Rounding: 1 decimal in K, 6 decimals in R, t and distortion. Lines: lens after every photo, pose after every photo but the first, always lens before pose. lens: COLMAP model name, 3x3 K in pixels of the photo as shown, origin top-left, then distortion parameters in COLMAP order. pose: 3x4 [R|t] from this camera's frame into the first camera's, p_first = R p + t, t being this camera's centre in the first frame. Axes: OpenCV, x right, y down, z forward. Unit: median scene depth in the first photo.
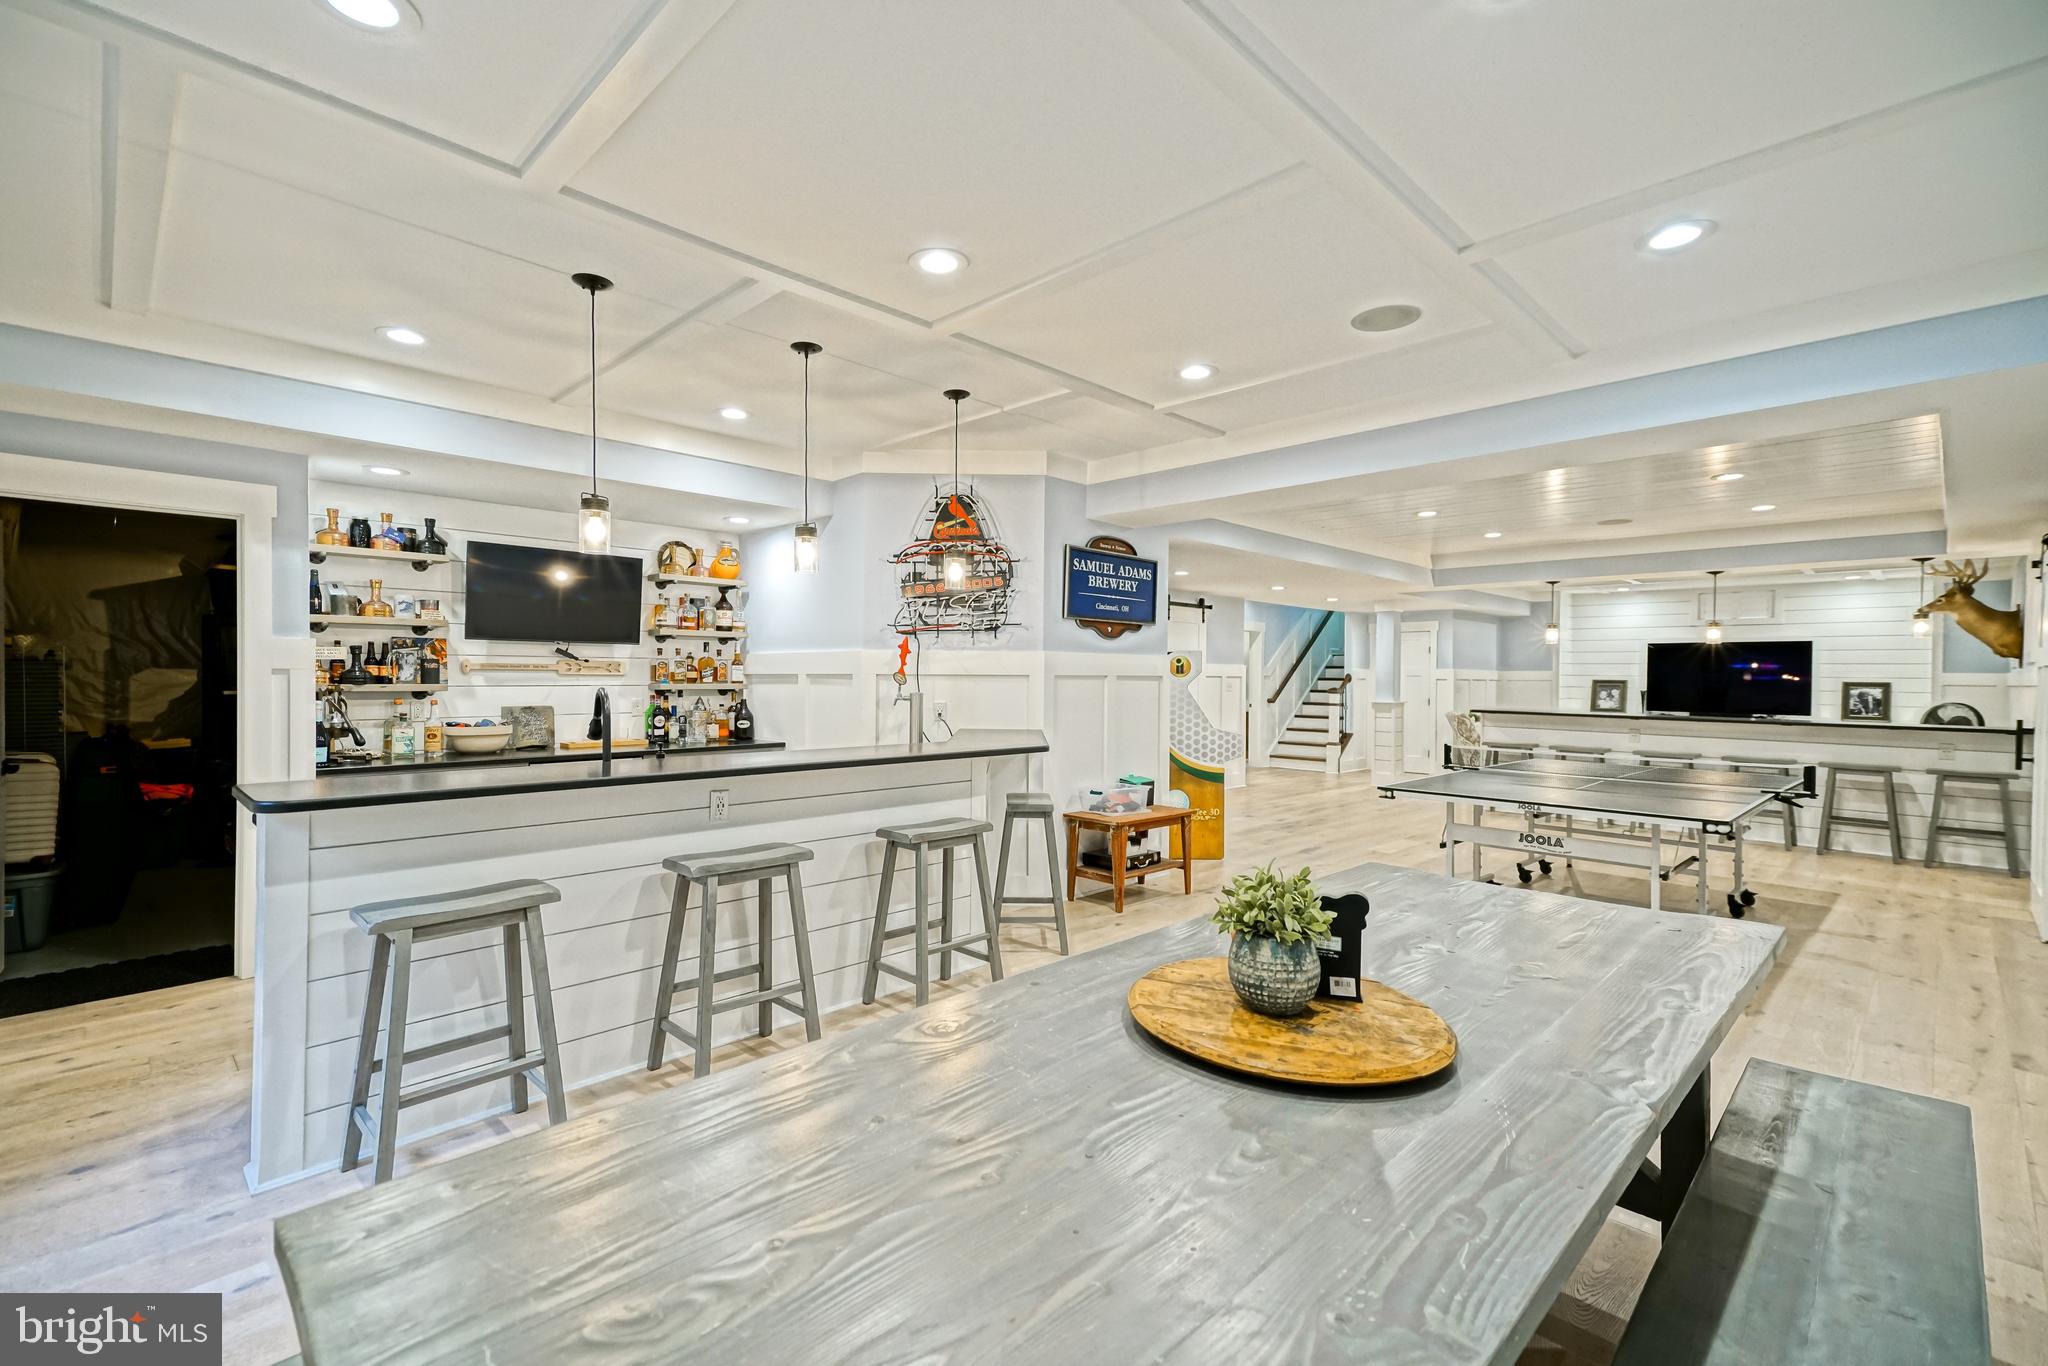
lens RADIAL K [[891.8, 0, 1024.0], [0, 891.8, 683.0], [0, 0, 1]] dist [0.039298, -0.000548]
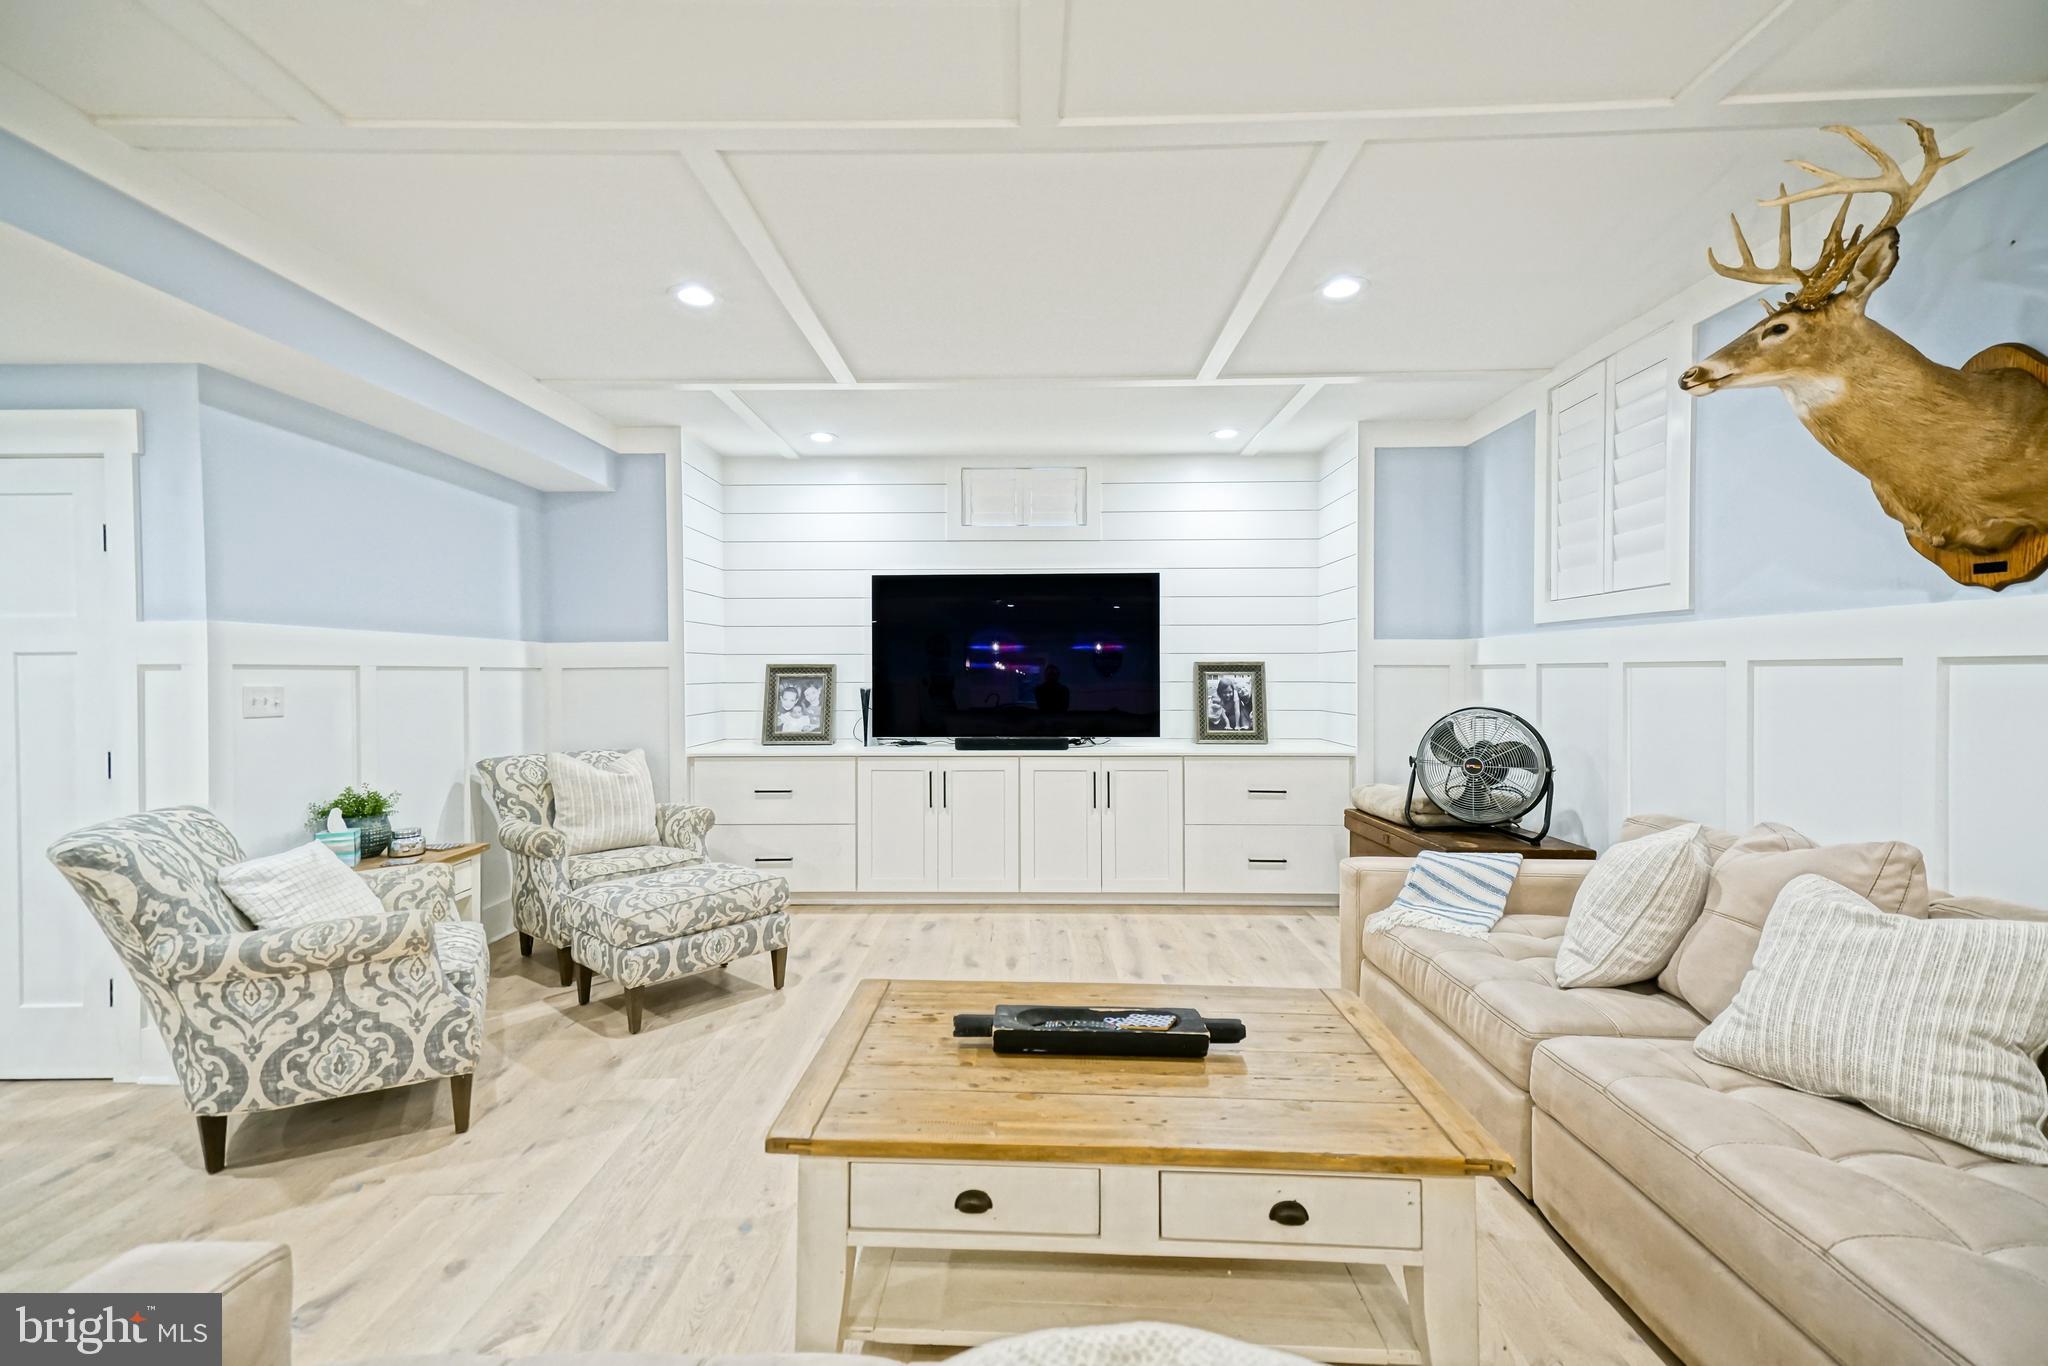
lens RADIAL K [[891.8, 0, 1024.0], [0, 891.8, 683.0], [0, 0, 1]] dist [0.039298, -0.000548]
pose [[0.724117, -0.024372, 0.689246, 0.456231], [0.017384, 0.999703, 0.017086, -0.000088], [-0.689458, -0.000391, 0.724326, 0.658412]]
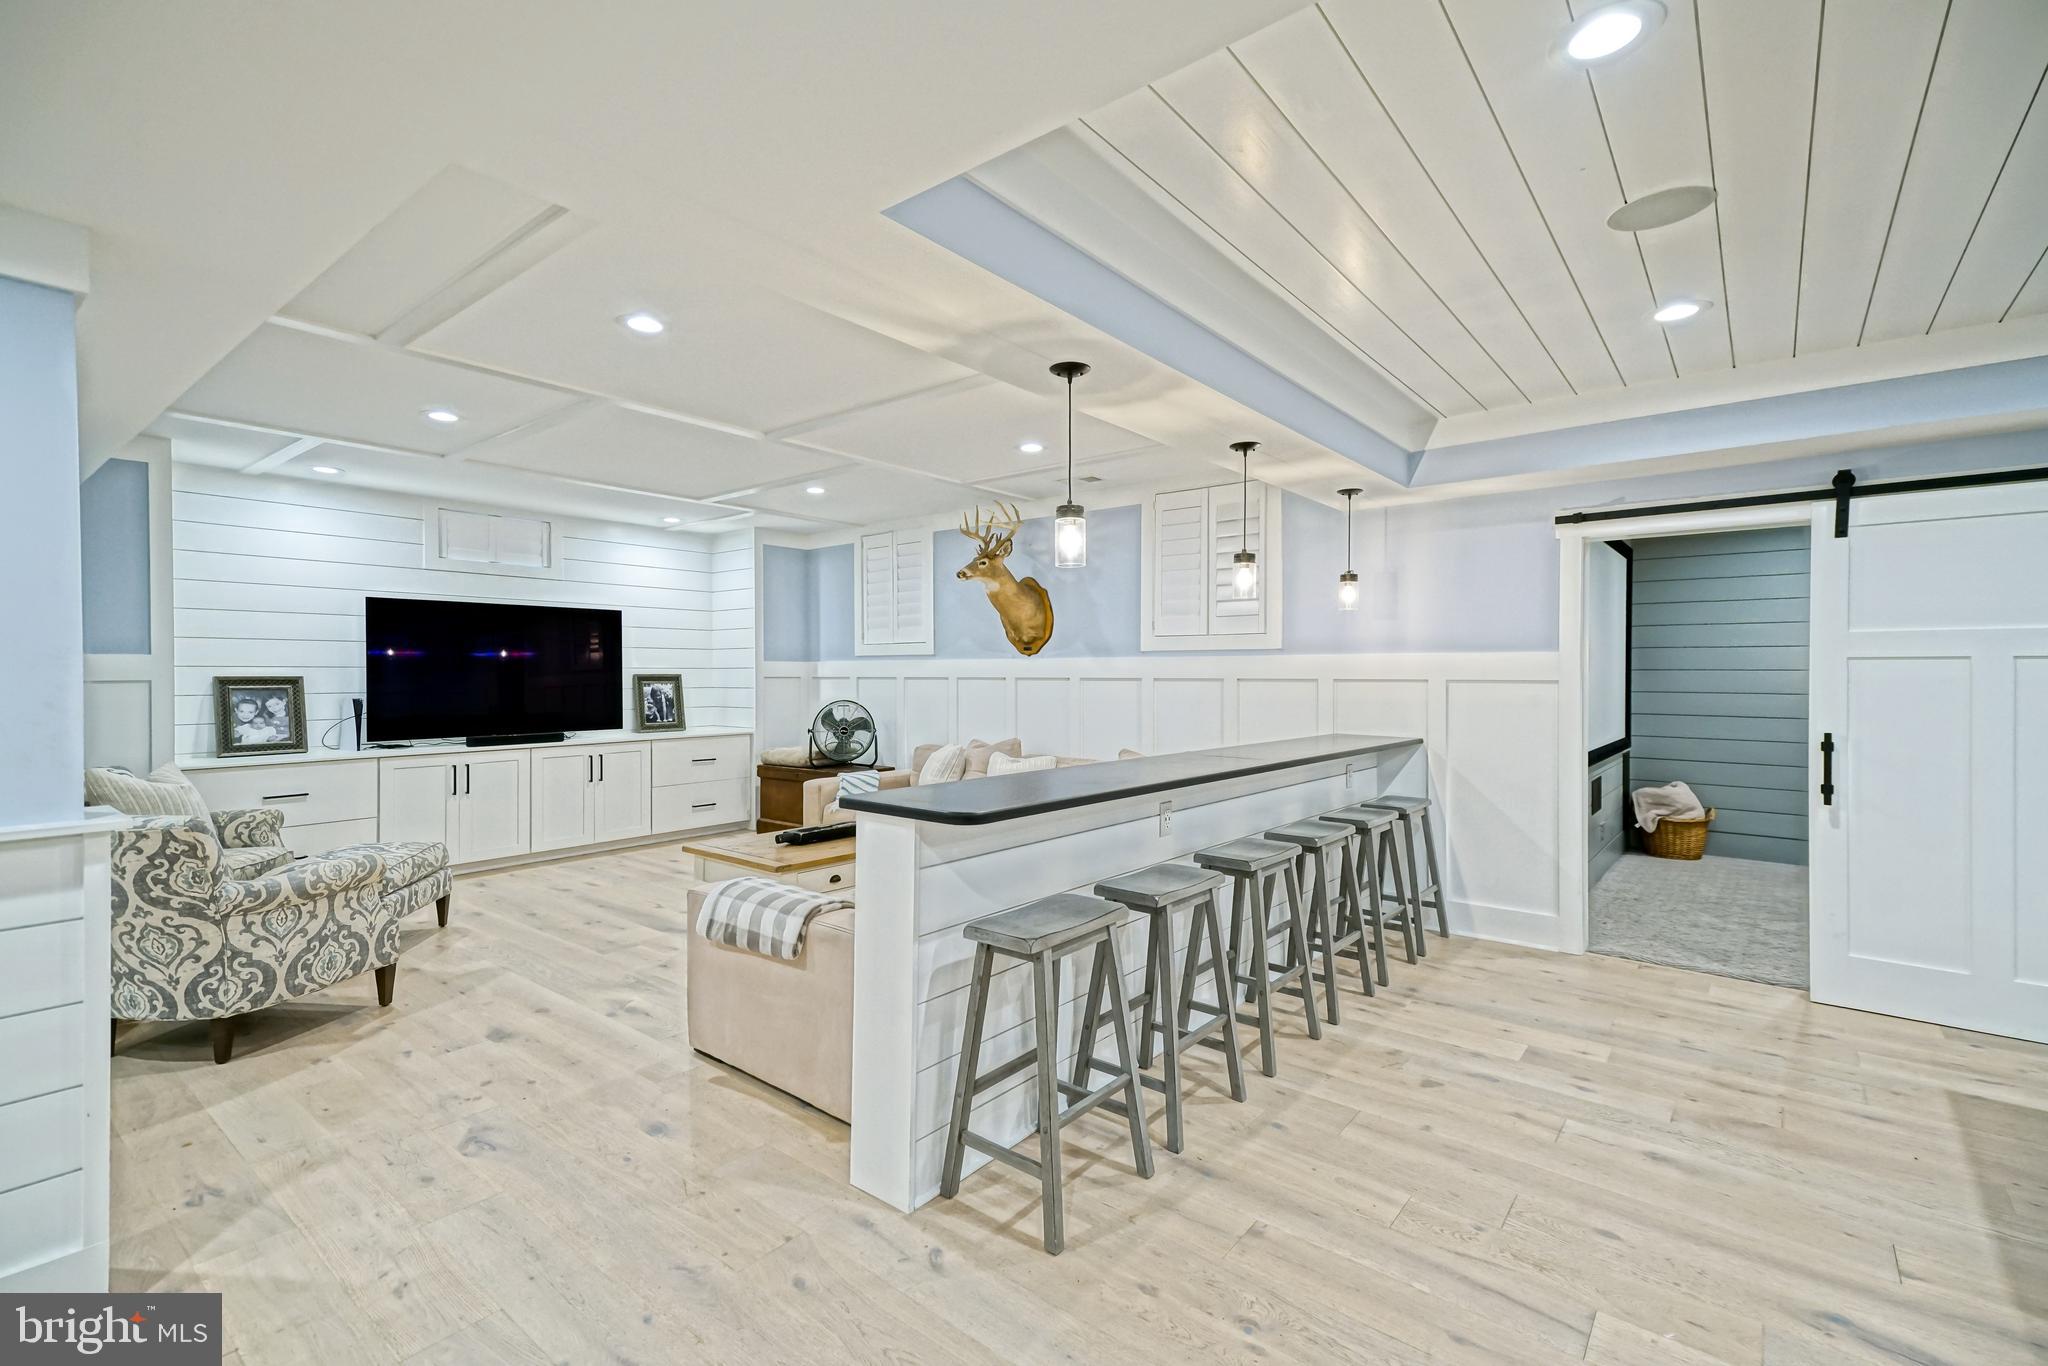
lens RADIAL K [[910.7, 0, 1021.6], [0, 910.7, 664.8], [0, 0, 1]] dist [0.025226, -0.000192]
pose [[-0.100439, -0.005633, 0.994927, 0.177709], [0.006494, 0.999959, 0.006317, -0.009977], [-0.994922, 0.007095, -0.100398, 0.717908]]
